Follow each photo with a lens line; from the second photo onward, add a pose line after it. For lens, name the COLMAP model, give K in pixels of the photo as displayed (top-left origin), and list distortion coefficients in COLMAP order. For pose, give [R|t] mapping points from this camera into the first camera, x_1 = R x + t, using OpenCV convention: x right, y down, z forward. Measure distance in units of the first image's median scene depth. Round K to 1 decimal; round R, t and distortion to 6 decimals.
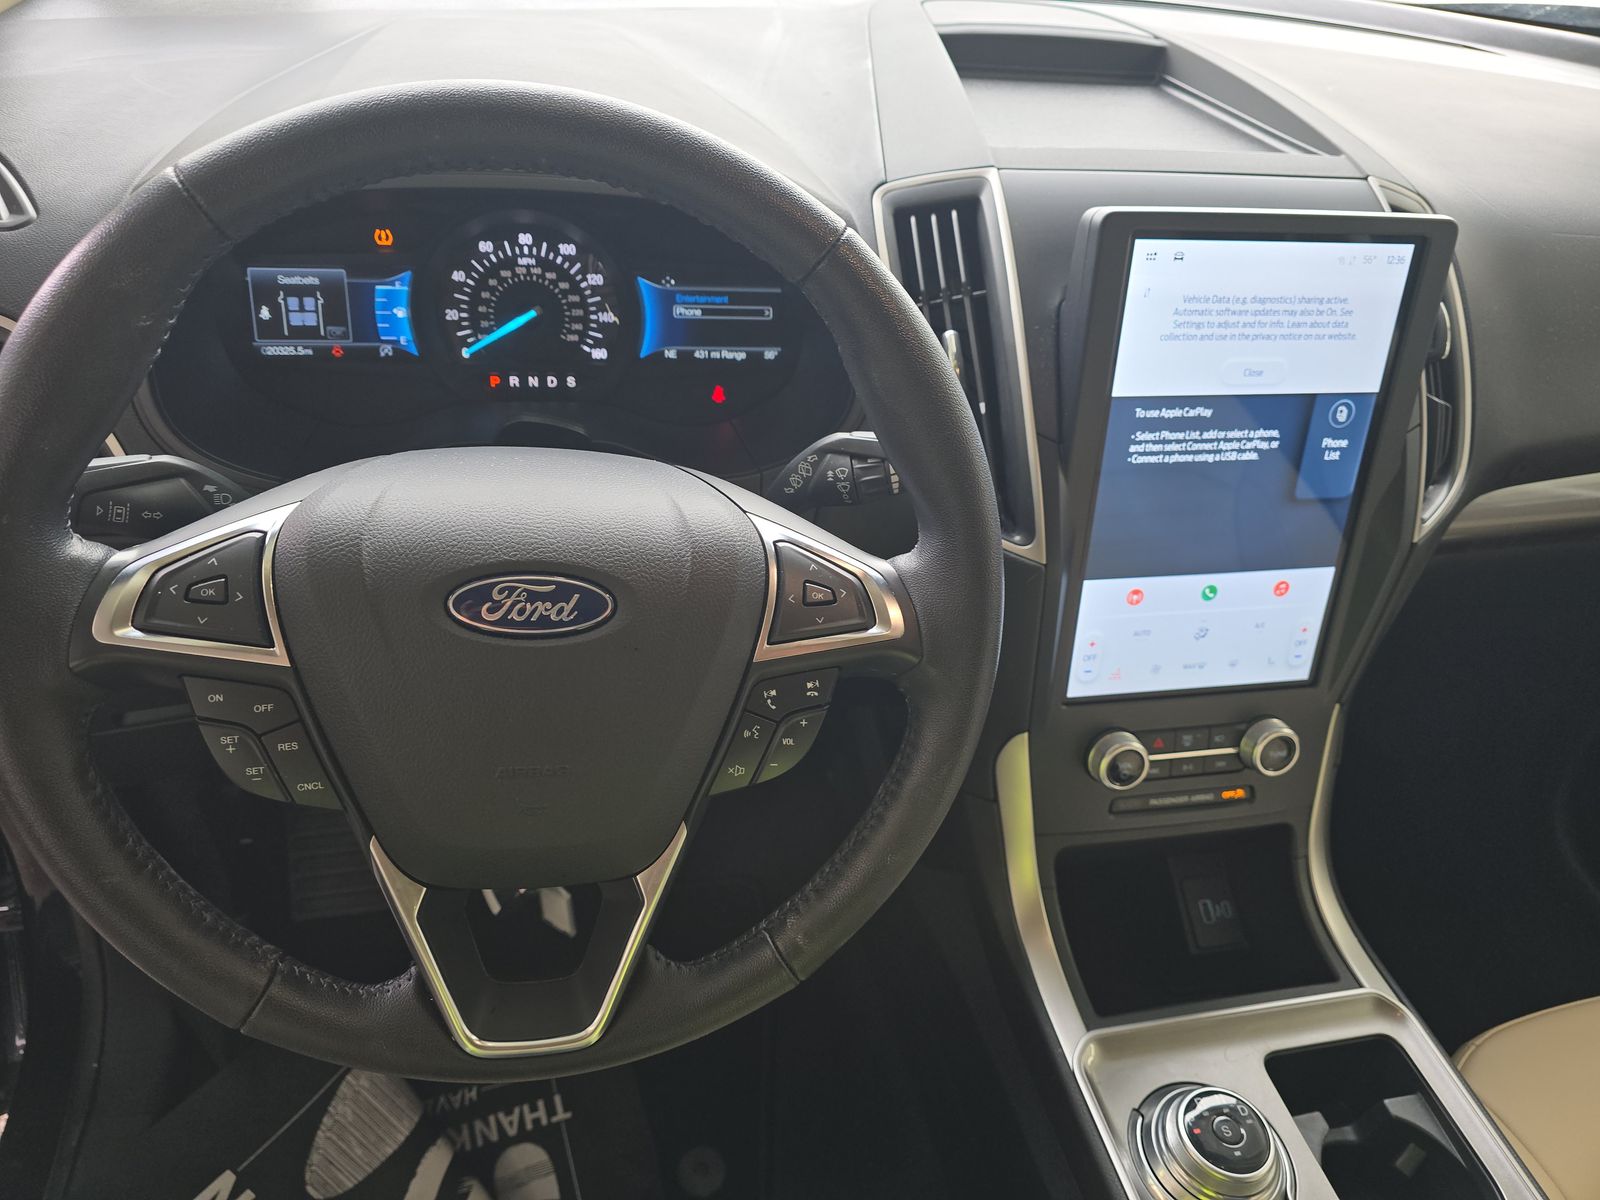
lens RADIAL K [[1062.4, 0, 796.0], [0, 1062.4, 602.6], [0, 0, 1]] dist [0.006831, -0.014642]
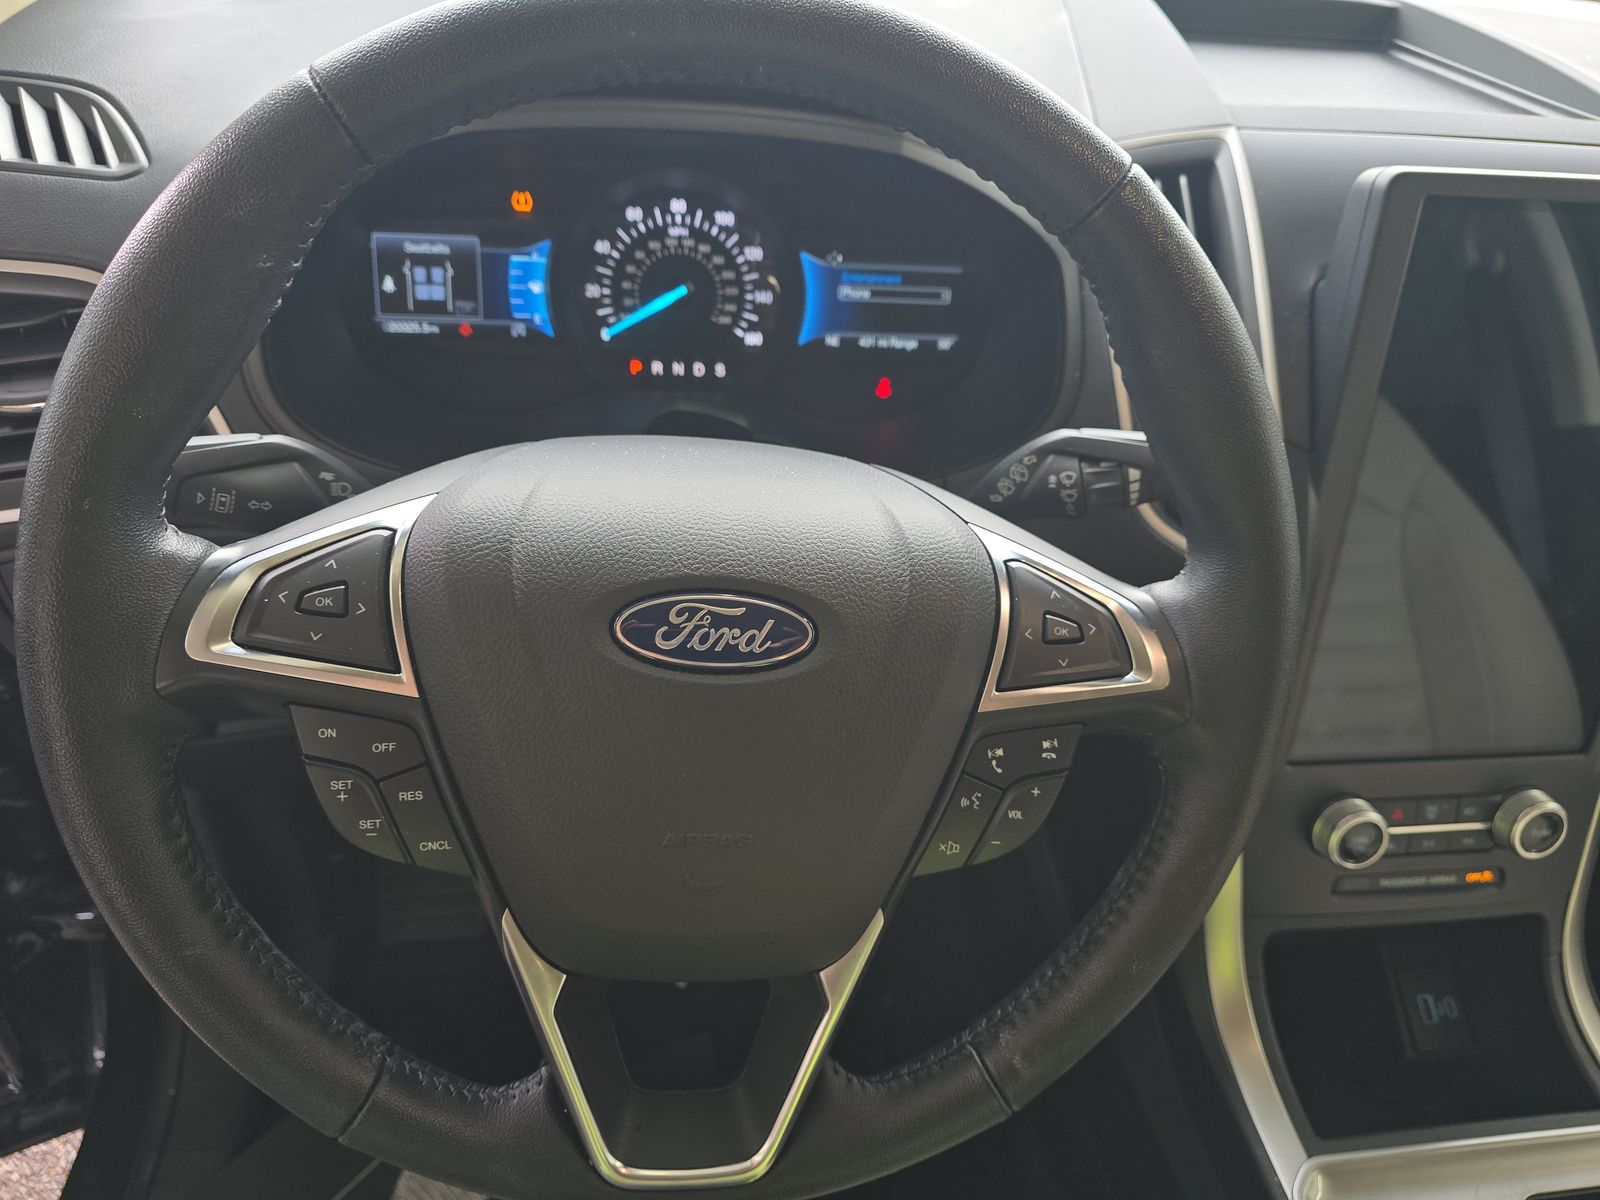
lens RADIAL K [[1062.4, 0, 791.2], [0, 1062.4, 599.9], [0, 0, 1]] dist [0.006831, -0.014642]
pose [[0.996599, 0.036605, -0.073827, -0.085496], [-0.037585, 0.999222, -0.011931, -0.009000], [0.073333, 0.014665, 0.997200, 0.134489]]
